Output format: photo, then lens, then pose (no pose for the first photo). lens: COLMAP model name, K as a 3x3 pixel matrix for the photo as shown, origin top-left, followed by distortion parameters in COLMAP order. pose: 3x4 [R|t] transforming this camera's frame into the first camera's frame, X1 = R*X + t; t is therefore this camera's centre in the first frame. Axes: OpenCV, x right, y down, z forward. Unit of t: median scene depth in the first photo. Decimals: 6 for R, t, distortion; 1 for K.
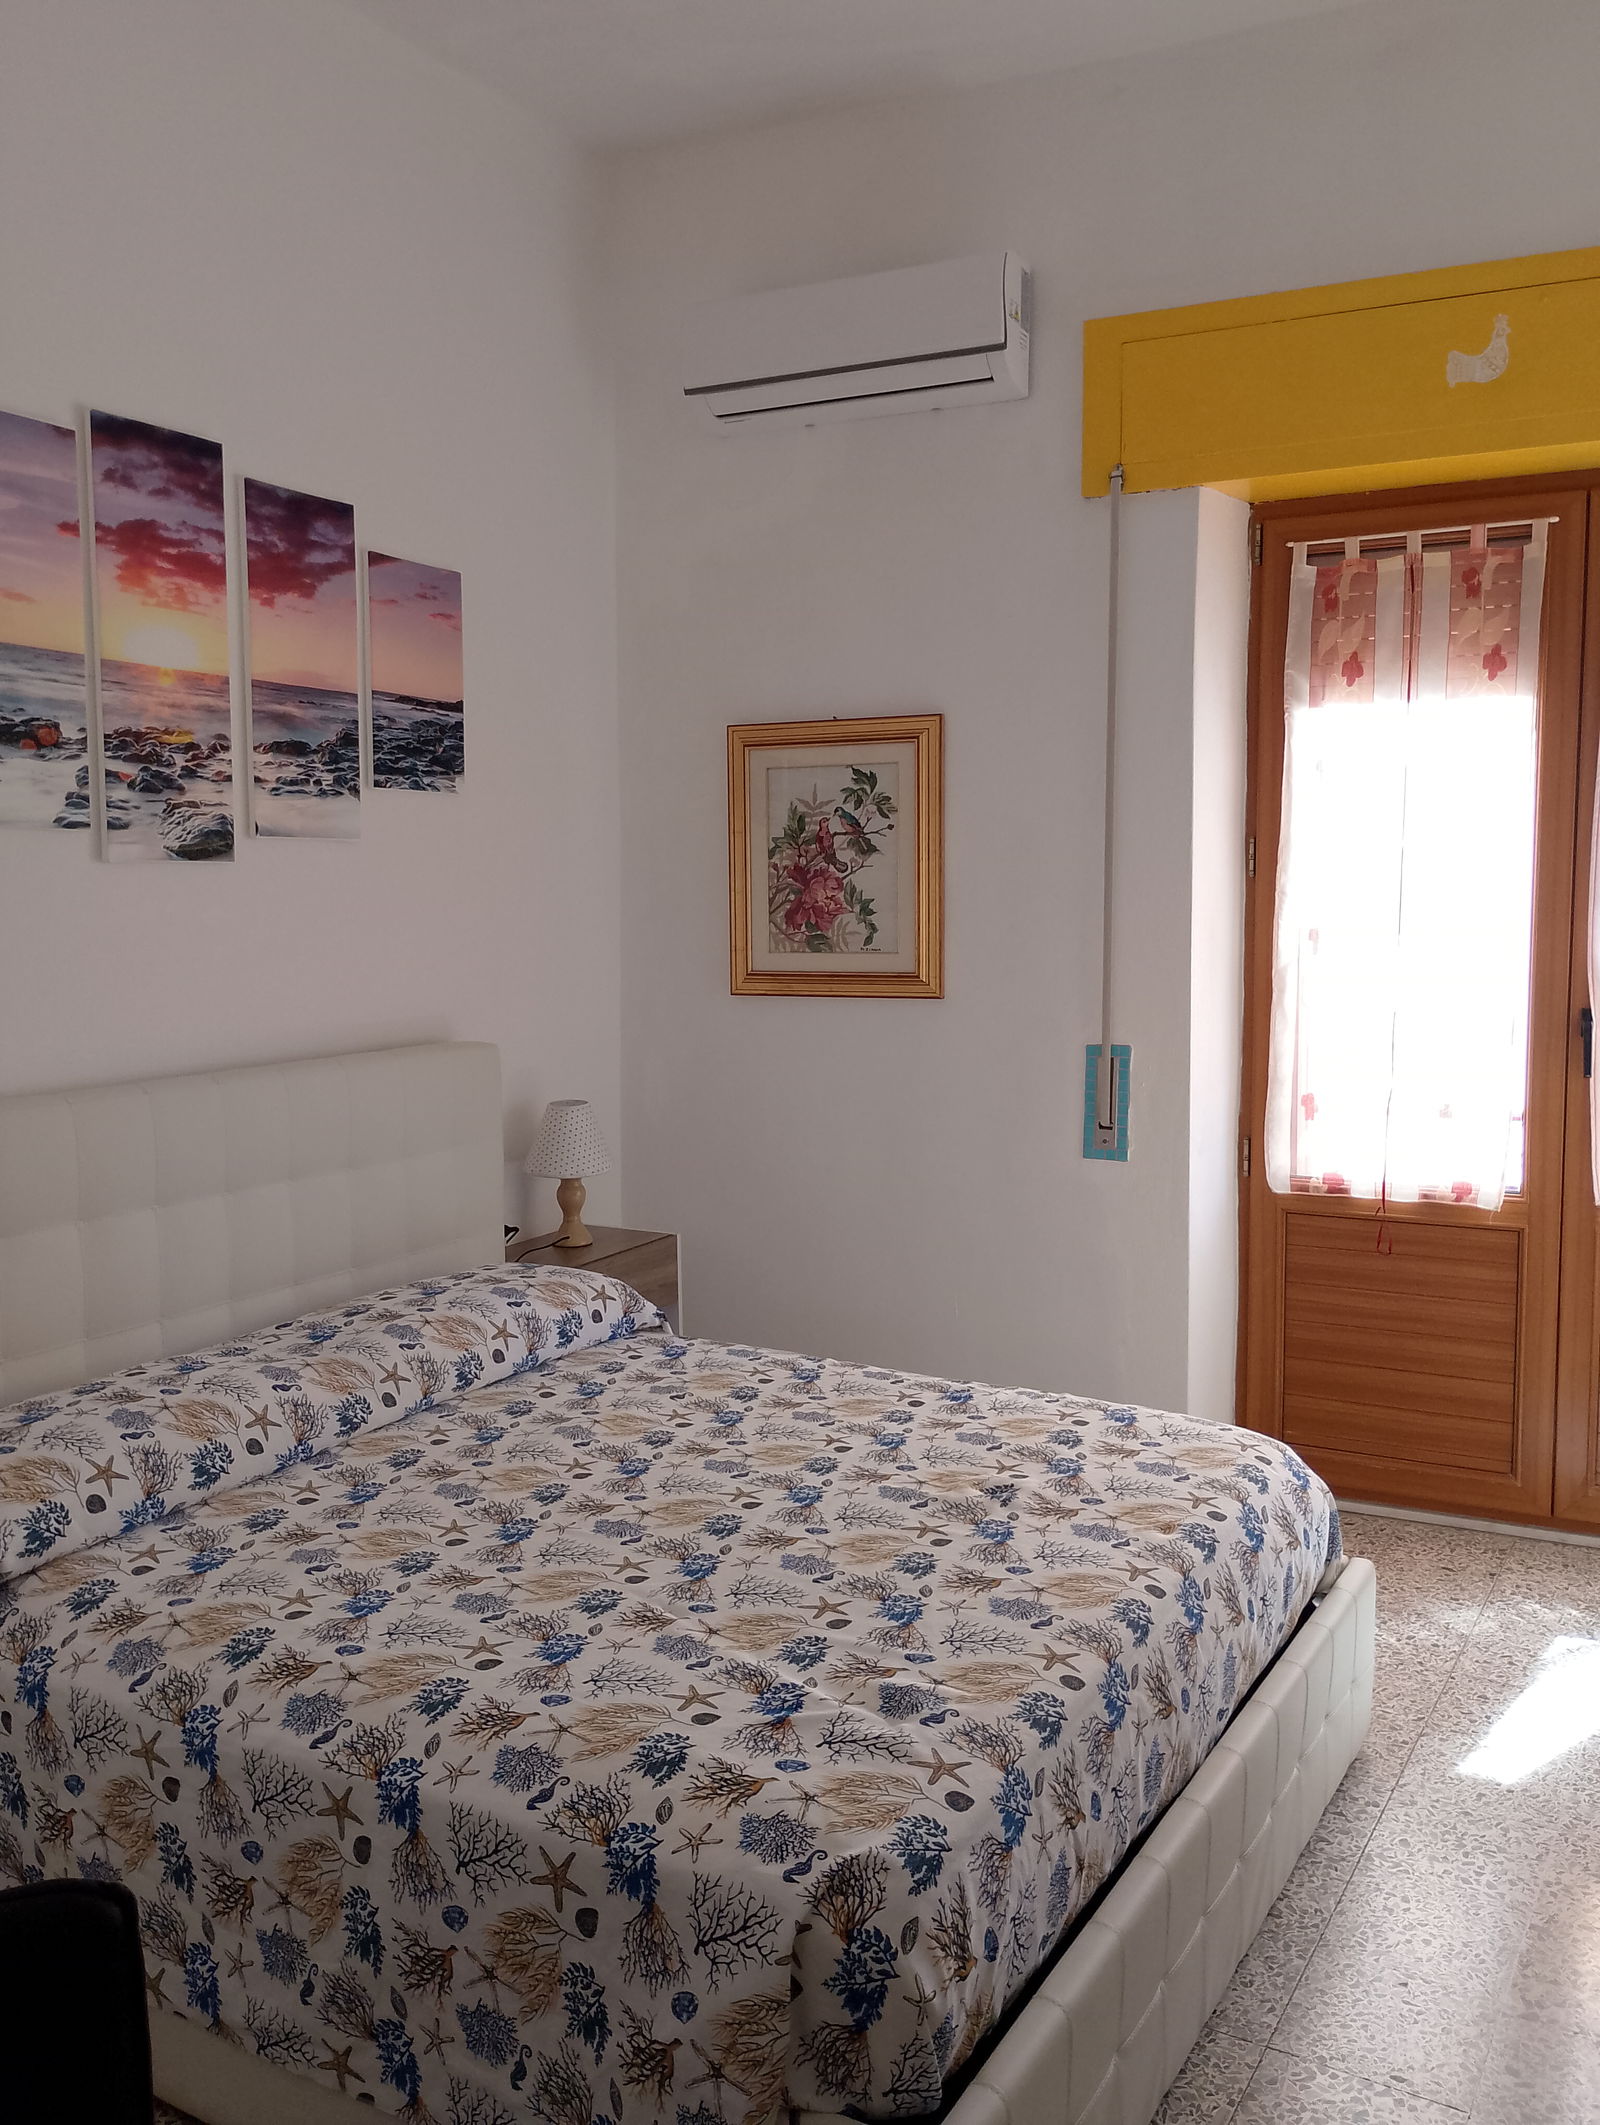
lens RADIAL K [[1775.7, 0, 795.8], [0, 1775.7, 1050.4], [0, 0, 1]] dist [0.036292, -0.056157]
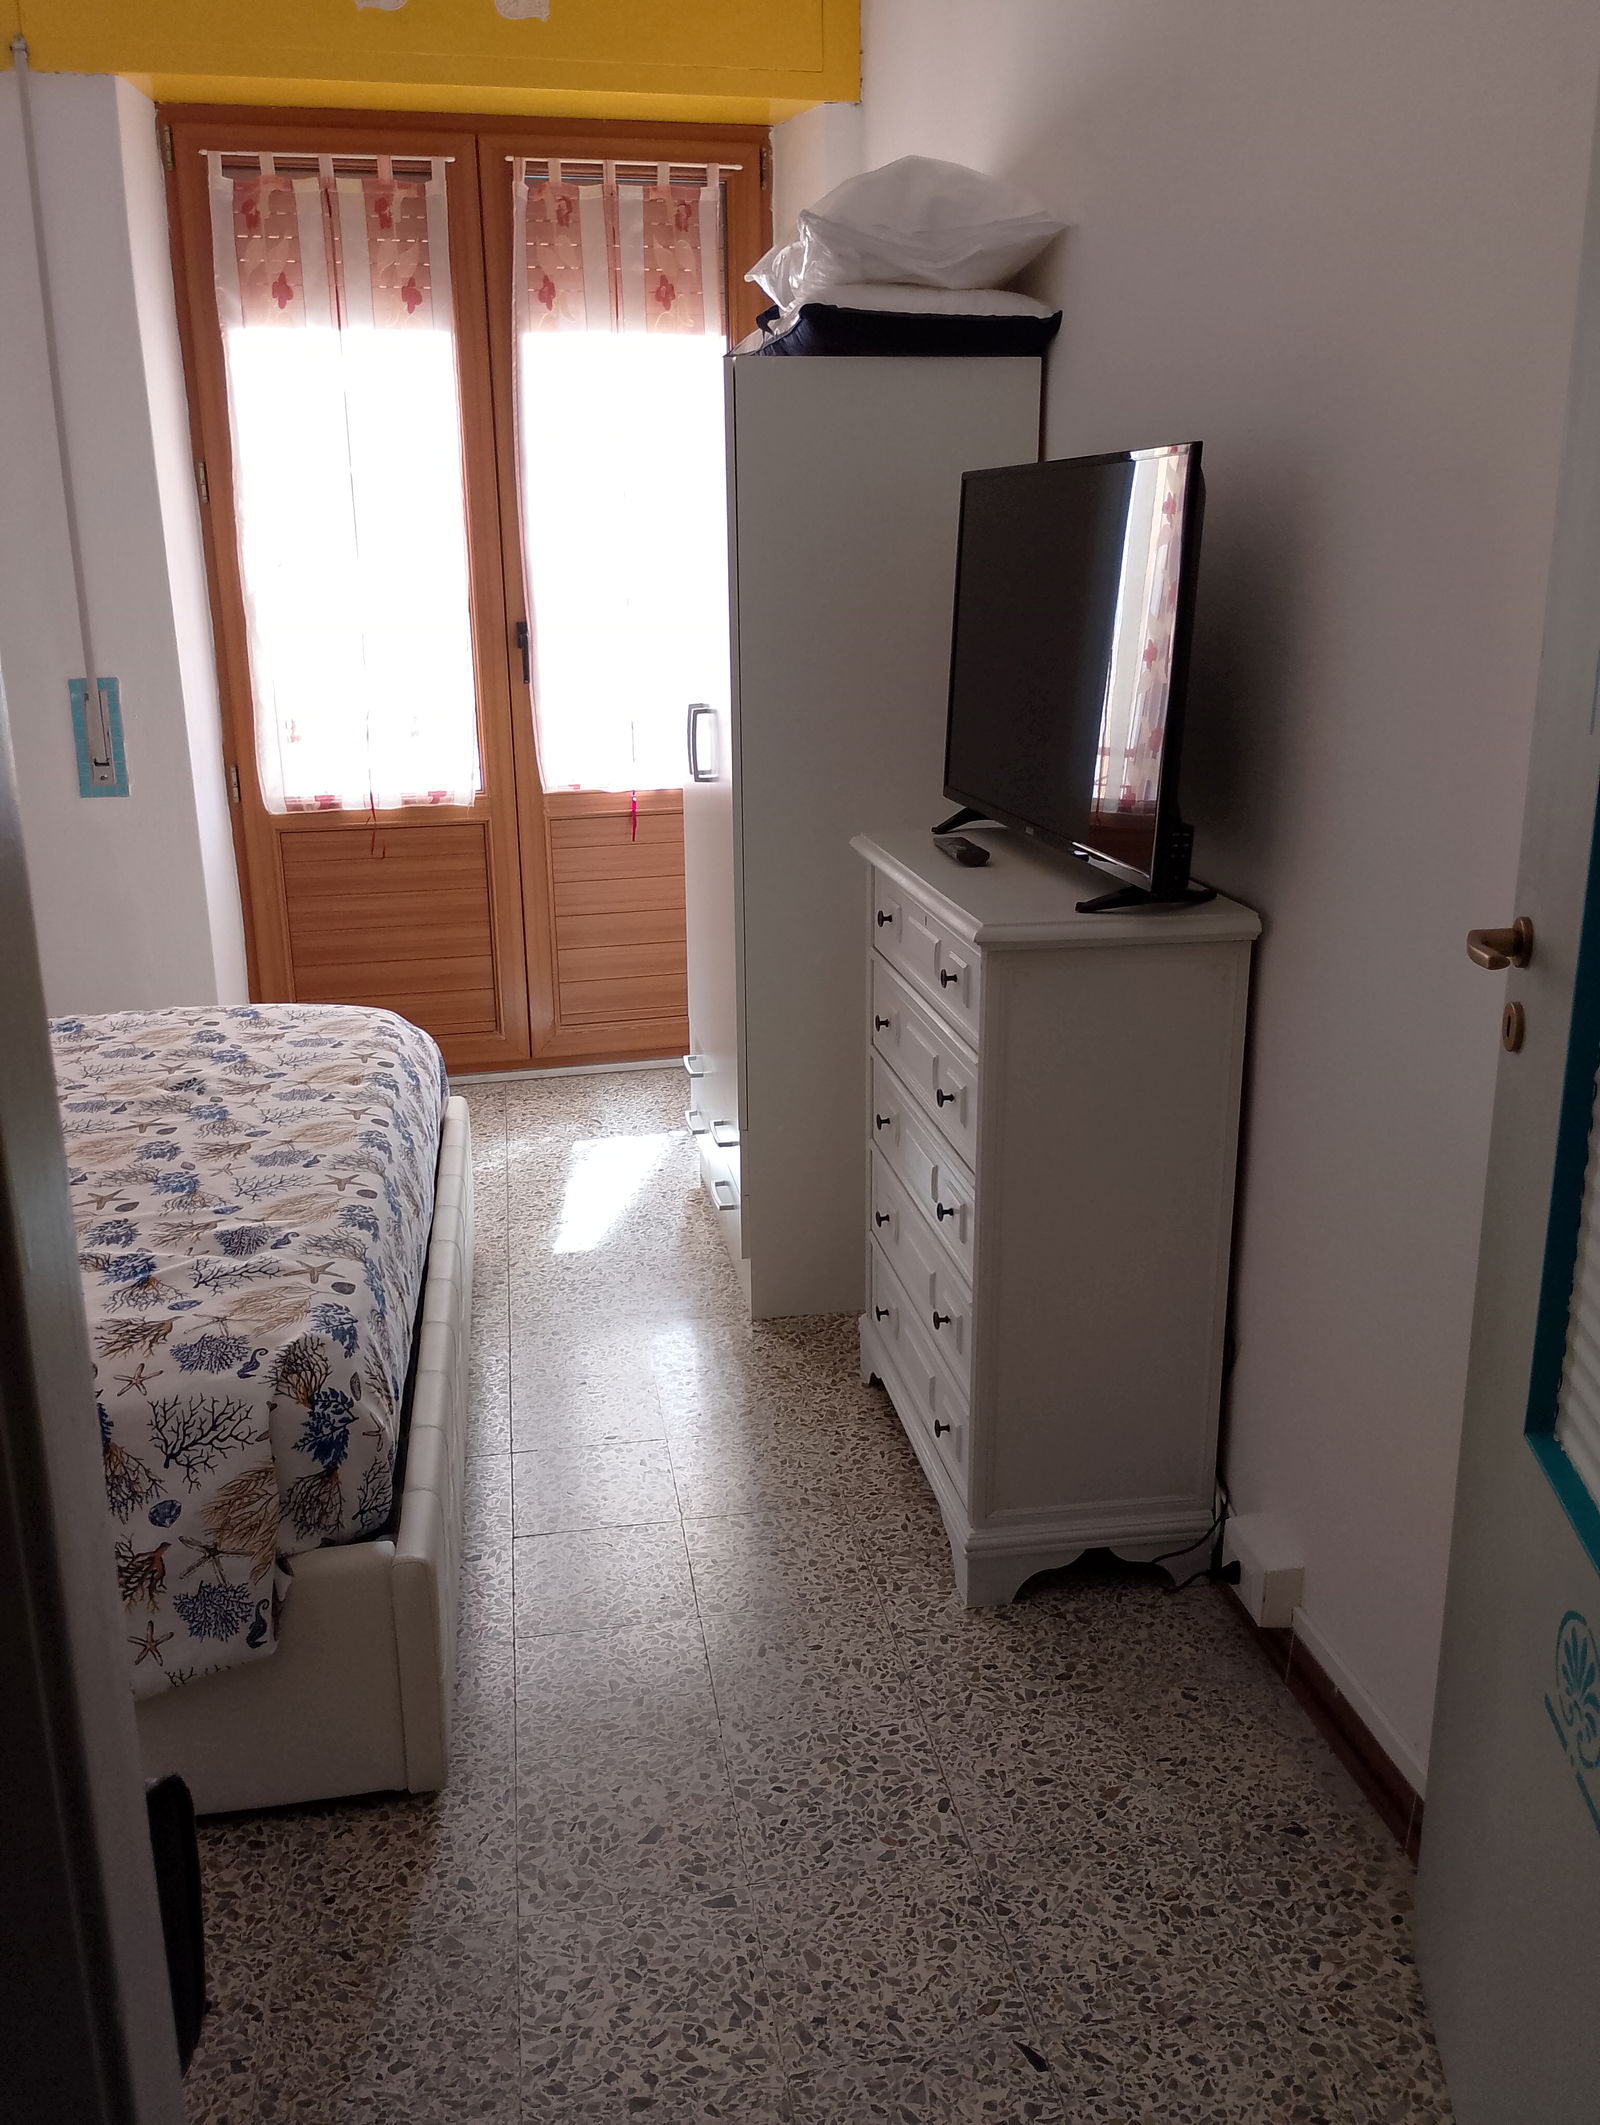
lens RADIAL K [[1775.7, 0, 802.2], [0, 1775.7, 1071.3], [0, 0, 1]] dist [0.036292, -0.056157]
pose [[0.763076, -0.187156, 0.618618, -0.206139], [0.069041, 0.975283, 0.209897, 0.033726], [-0.642611, -0.117458, 0.757136, -0.029026]]
